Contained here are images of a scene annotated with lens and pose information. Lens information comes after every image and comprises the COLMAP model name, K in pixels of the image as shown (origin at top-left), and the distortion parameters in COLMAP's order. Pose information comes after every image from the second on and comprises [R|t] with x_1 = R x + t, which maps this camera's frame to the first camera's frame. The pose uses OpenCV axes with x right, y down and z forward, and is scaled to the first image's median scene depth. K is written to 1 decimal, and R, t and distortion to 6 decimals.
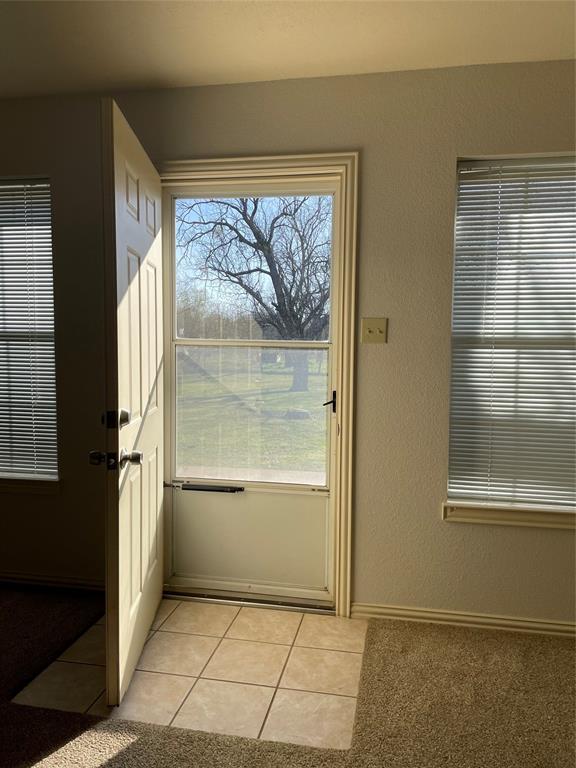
lens RADIAL K [[588.5, 0, 289.4], [0, 588.5, 382.9], [0, 0, 1]] dist [-0.000059, -0.004116]
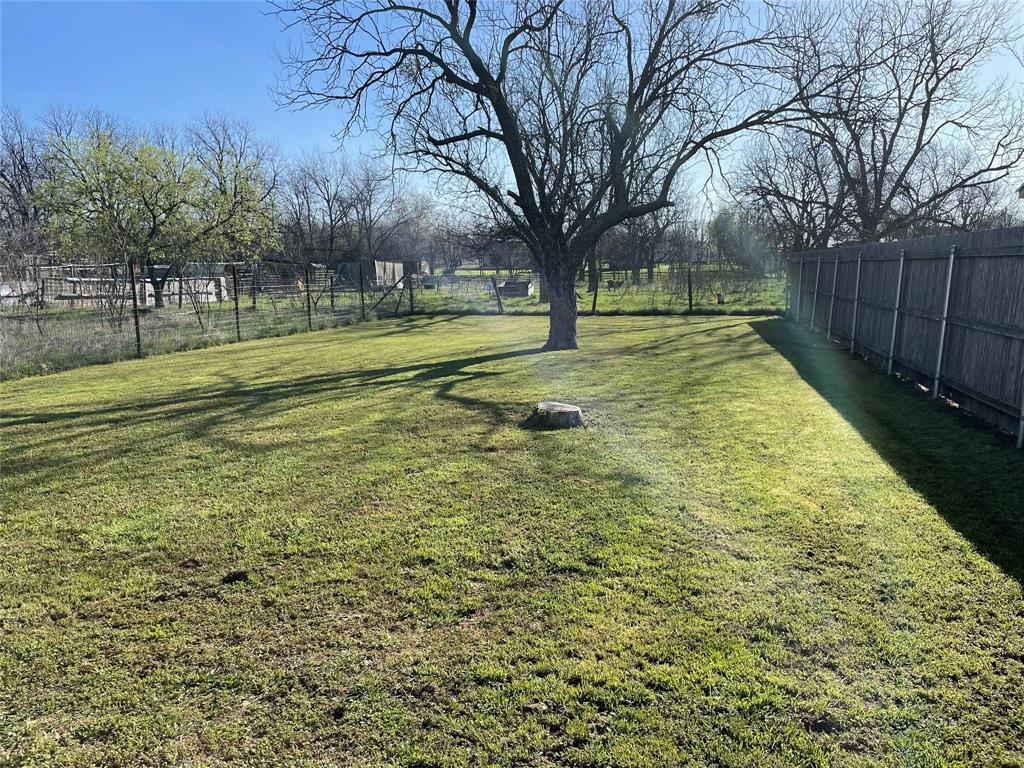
lens RADIAL K [[784.7, 0, 515.9], [0, 784.7, 389.7], [0, 0, 1]] dist [-0.000059, -0.004116]
pose [[0.998695, -0.022739, -0.045740, 0.006813], [0.026678, 0.995812, 0.087443, -0.013356], [0.043560, -0.088549, 0.995119, 0.232198]]
